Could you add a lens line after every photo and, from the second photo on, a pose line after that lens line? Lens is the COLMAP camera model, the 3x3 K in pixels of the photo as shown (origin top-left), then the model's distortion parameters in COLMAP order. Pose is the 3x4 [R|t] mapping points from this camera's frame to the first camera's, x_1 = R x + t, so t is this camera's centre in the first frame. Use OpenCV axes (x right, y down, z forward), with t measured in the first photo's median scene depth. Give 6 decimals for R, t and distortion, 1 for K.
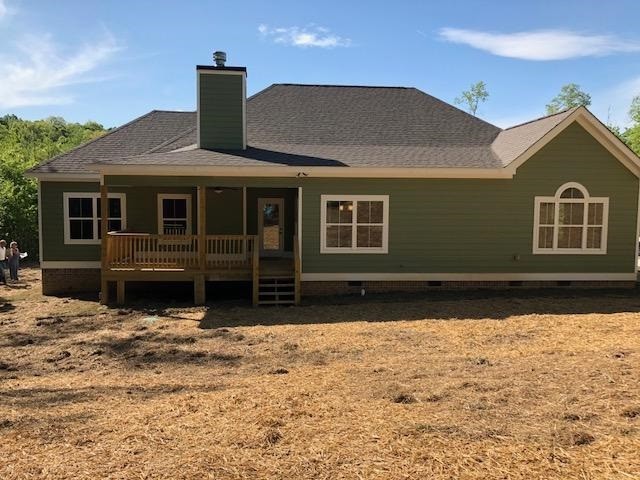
lens RADIAL K [[521.3, 0, 320.0], [0, 521.3, 240.0], [0, 0, 1]] dist [0.025048, -0.006750]
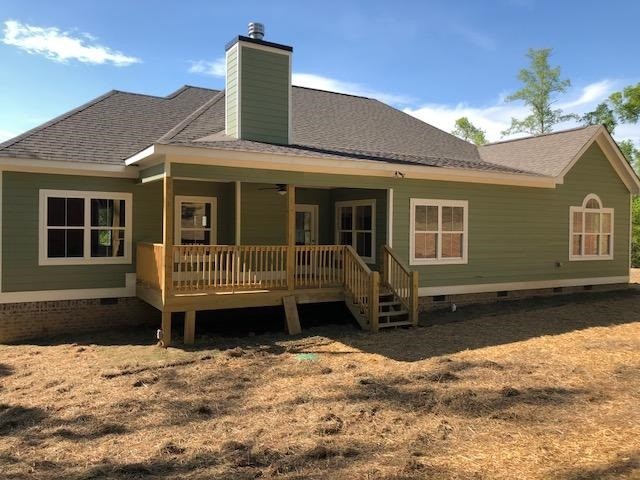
lens RADIAL K [[521.3, 0, 320.0], [0, 521.3, 240.0], [0, 0, 1]] dist [0.025048, -0.006750]
pose [[0.908898, -0.007674, 0.416947, -0.488282], [0.028409, 0.998647, -0.043549, 0.016790], [-0.416049, 0.051427, 0.907887, 0.260462]]
